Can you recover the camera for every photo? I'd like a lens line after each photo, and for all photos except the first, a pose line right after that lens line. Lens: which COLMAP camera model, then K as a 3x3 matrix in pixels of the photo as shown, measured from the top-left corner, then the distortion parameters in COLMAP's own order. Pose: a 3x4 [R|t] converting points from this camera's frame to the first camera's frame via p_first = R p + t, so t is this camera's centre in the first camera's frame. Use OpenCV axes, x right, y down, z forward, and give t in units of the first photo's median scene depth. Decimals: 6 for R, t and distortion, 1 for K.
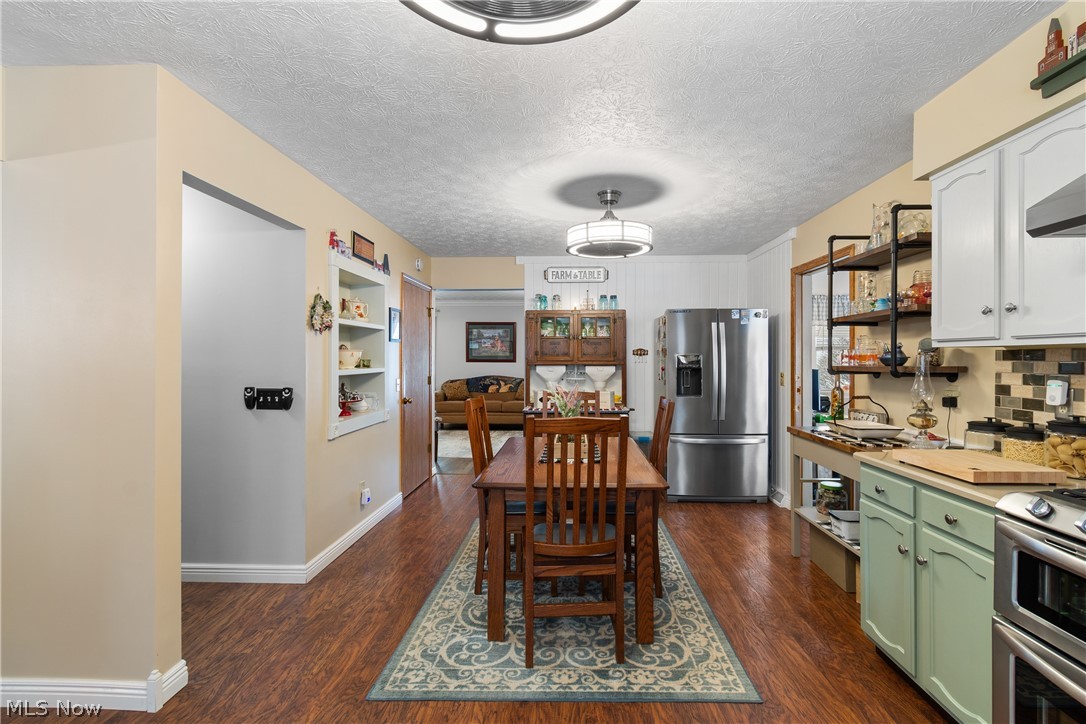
lens RADIAL K [[480.8, 0, 551.9], [0, 480.8, 355.6], [0, 0, 1]] dist [-0.003290, 0.001510]
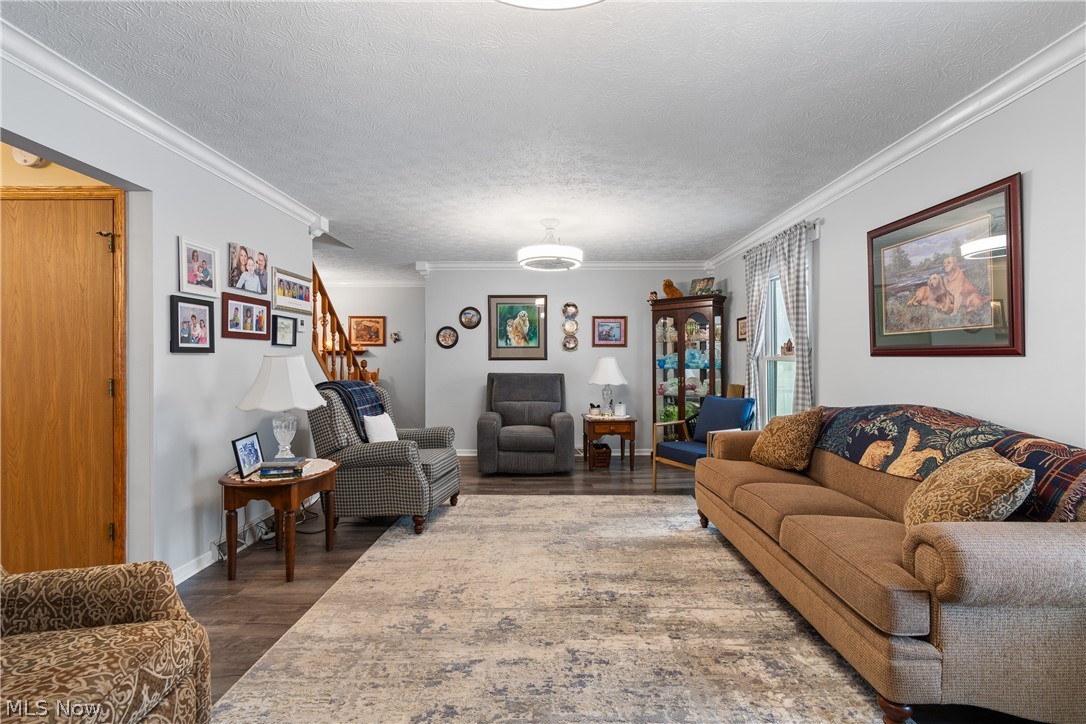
lens RADIAL K [[480.8, 0, 544.6], [0, 480.8, 358.2], [0, 0, 1]] dist [-0.003290, 0.001510]
pose [[0.050880, -0.003246, -0.998699, 0.132255], [0.005713, 0.999979, -0.002959, 0.014314], [0.998688, -0.005555, 0.050898, 0.770348]]
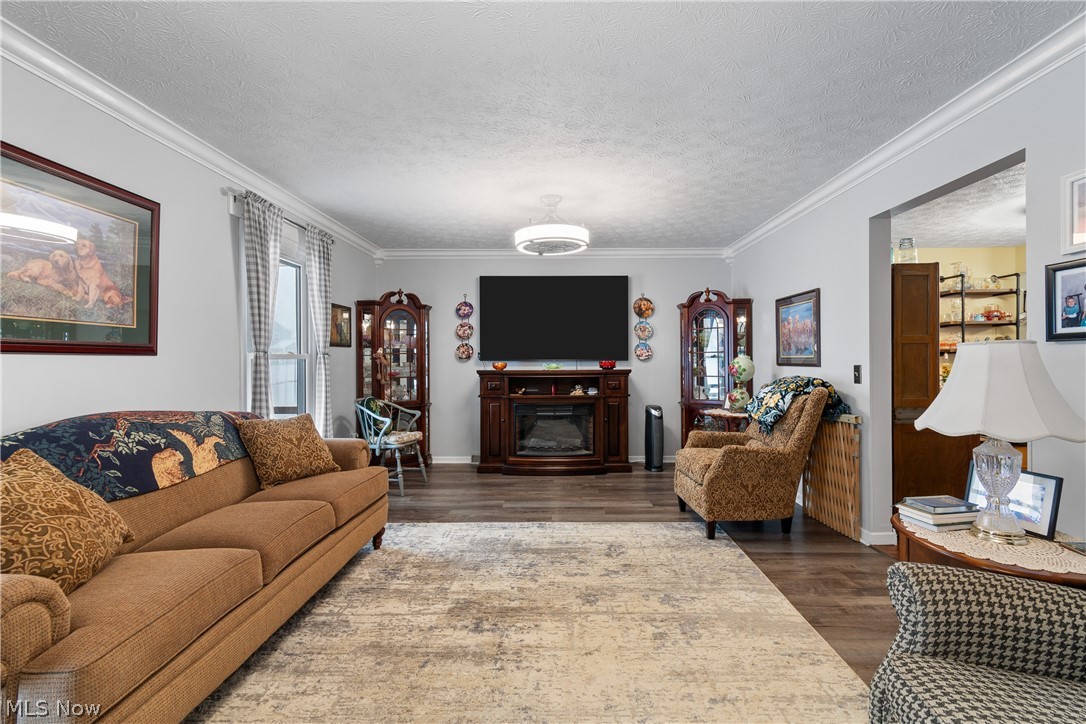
lens RADIAL K [[480.8, 0, 547.2], [0, 480.8, 358.9], [0, 0, 1]] dist [-0.003290, 0.001510]
pose [[-0.040649, 0.000647, 0.999173, -0.347586], [0.001454, 0.999999, -0.000588, 0.016336], [-0.999172, 0.001429, -0.040650, 0.795193]]
